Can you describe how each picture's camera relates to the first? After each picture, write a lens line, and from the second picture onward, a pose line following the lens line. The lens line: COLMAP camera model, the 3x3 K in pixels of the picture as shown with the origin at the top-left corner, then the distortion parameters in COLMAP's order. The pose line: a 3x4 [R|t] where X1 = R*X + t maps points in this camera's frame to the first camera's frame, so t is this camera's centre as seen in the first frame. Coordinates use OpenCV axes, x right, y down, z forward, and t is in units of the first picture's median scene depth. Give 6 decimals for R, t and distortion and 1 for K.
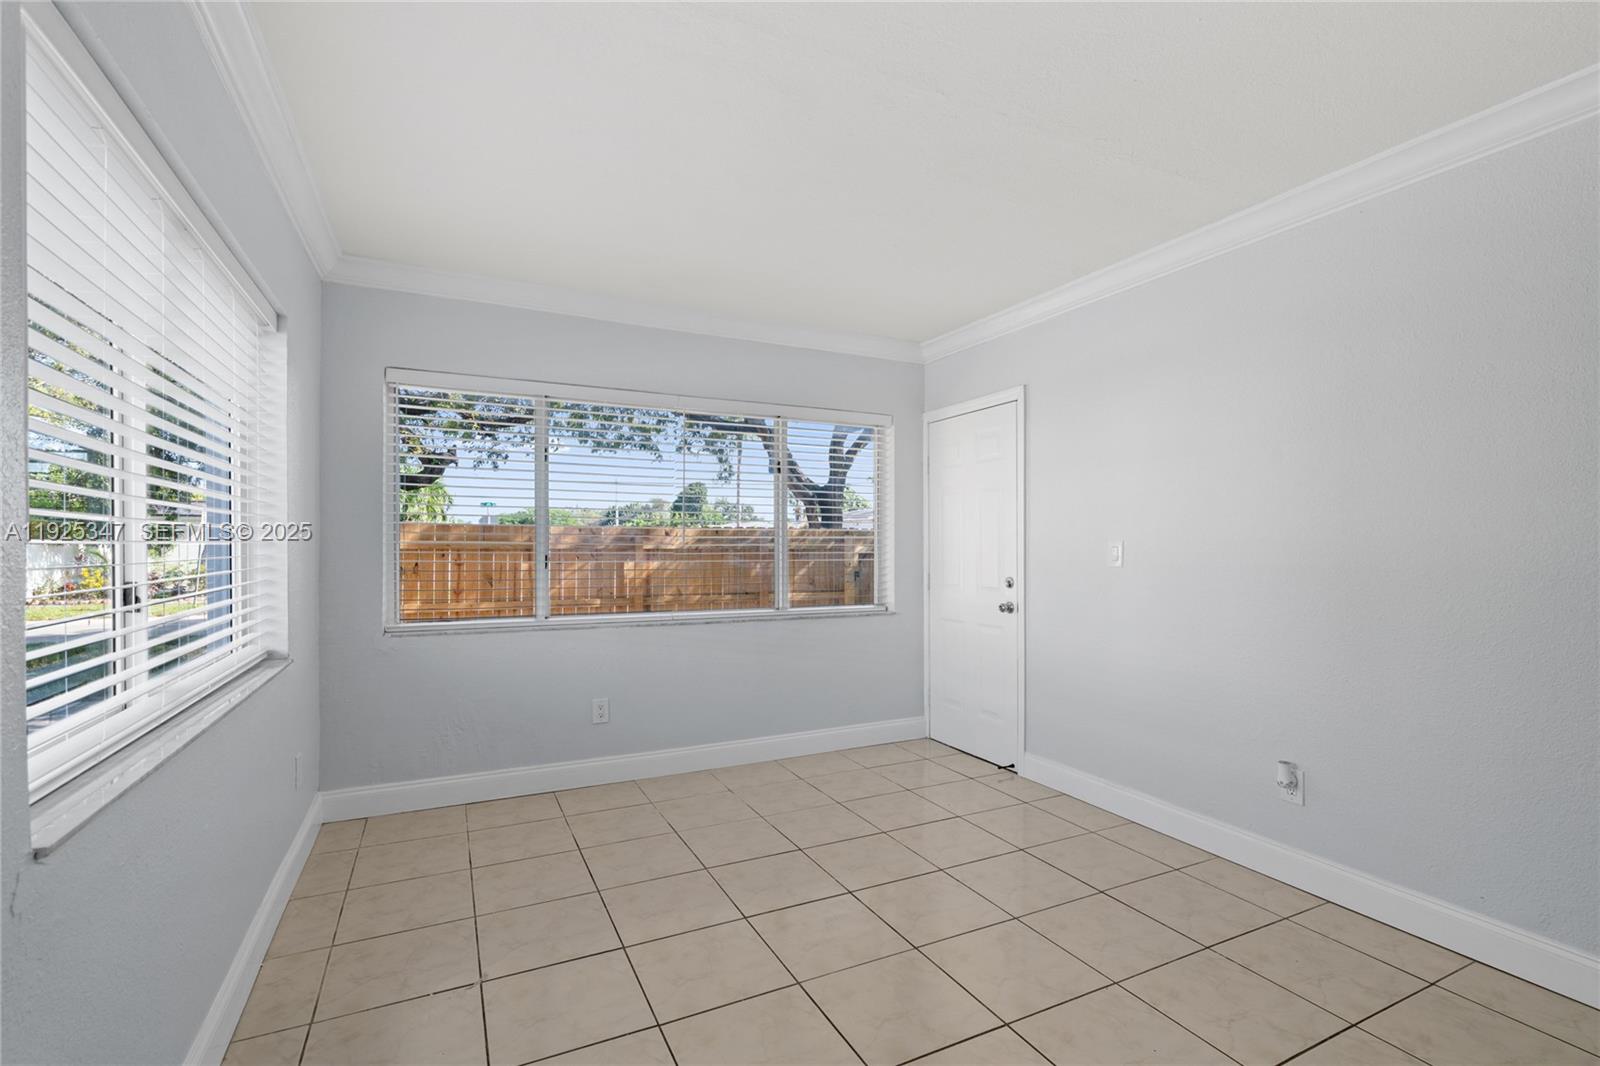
lens RADIAL K [[737.1, 0, 810.3], [0, 737.1, 533.2], [0, 0, 1]] dist [-0.005698, 0.006083]
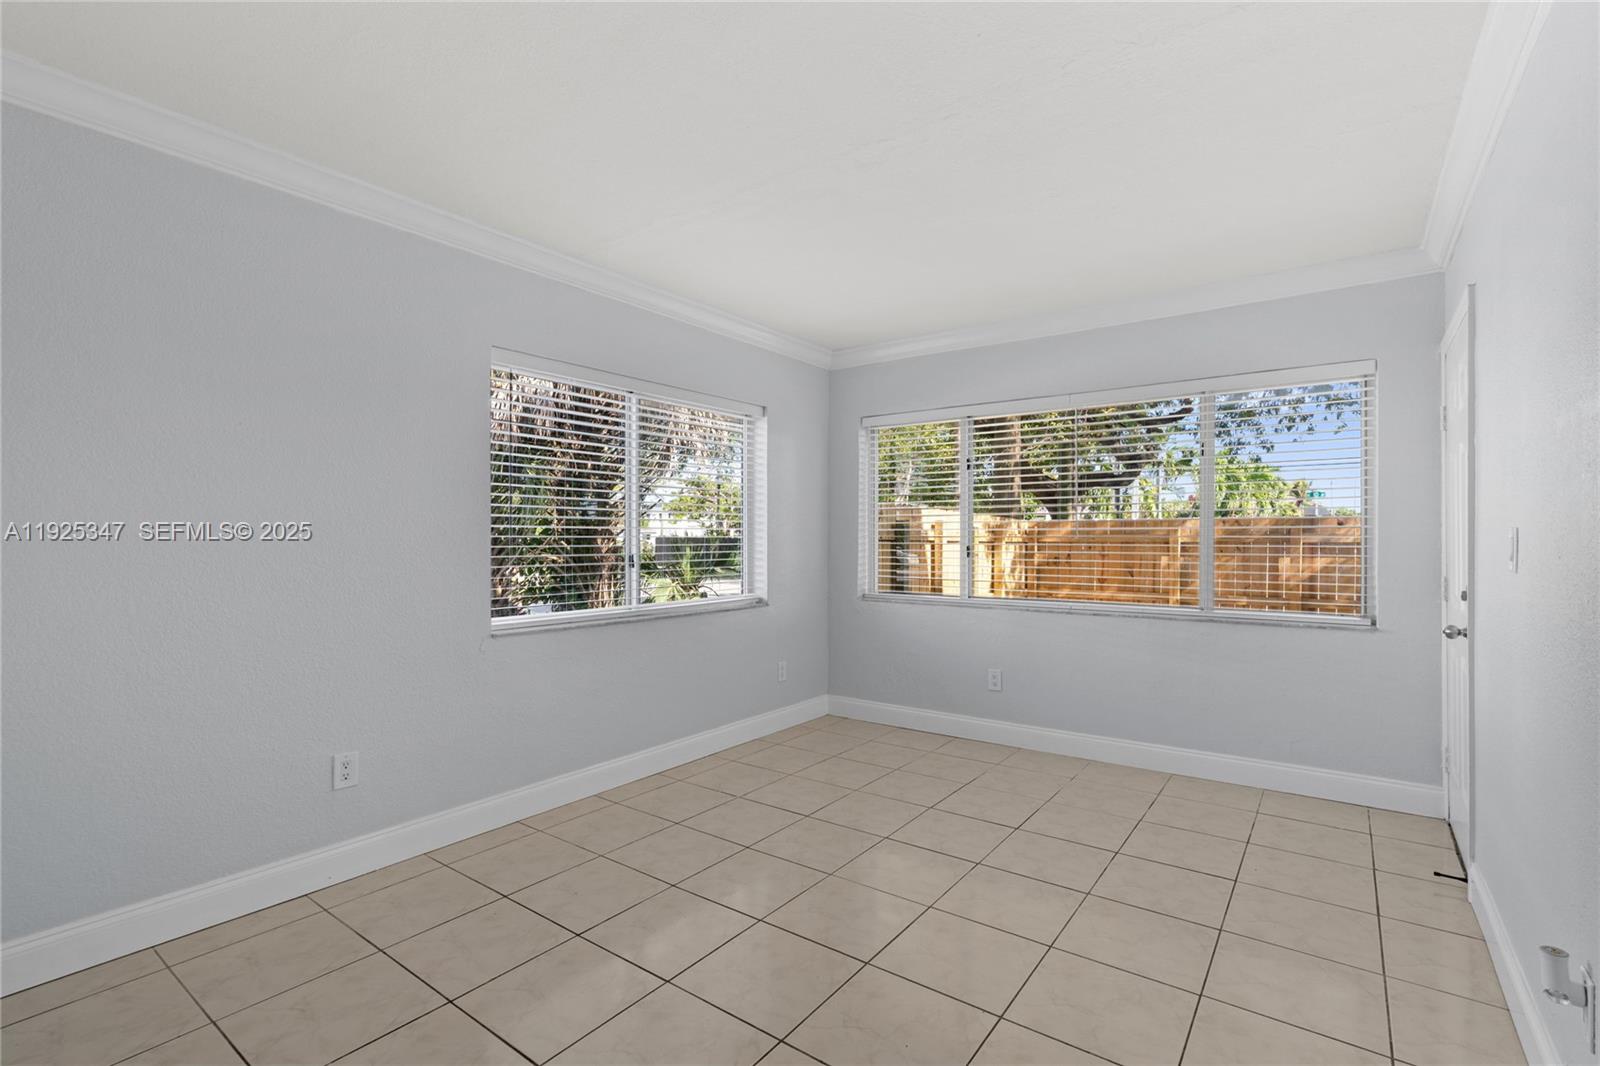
lens RADIAL K [[737.1, 0, 810.3], [0, 737.1, 533.2], [0, 0, 1]] dist [-0.005698, 0.006083]
pose [[0.448960, -0.009962, -0.893497, 0.585442], [0.017483, 0.999844, -0.002363, 0.005731], [0.893381, -0.014560, 0.449064, 0.203419]]
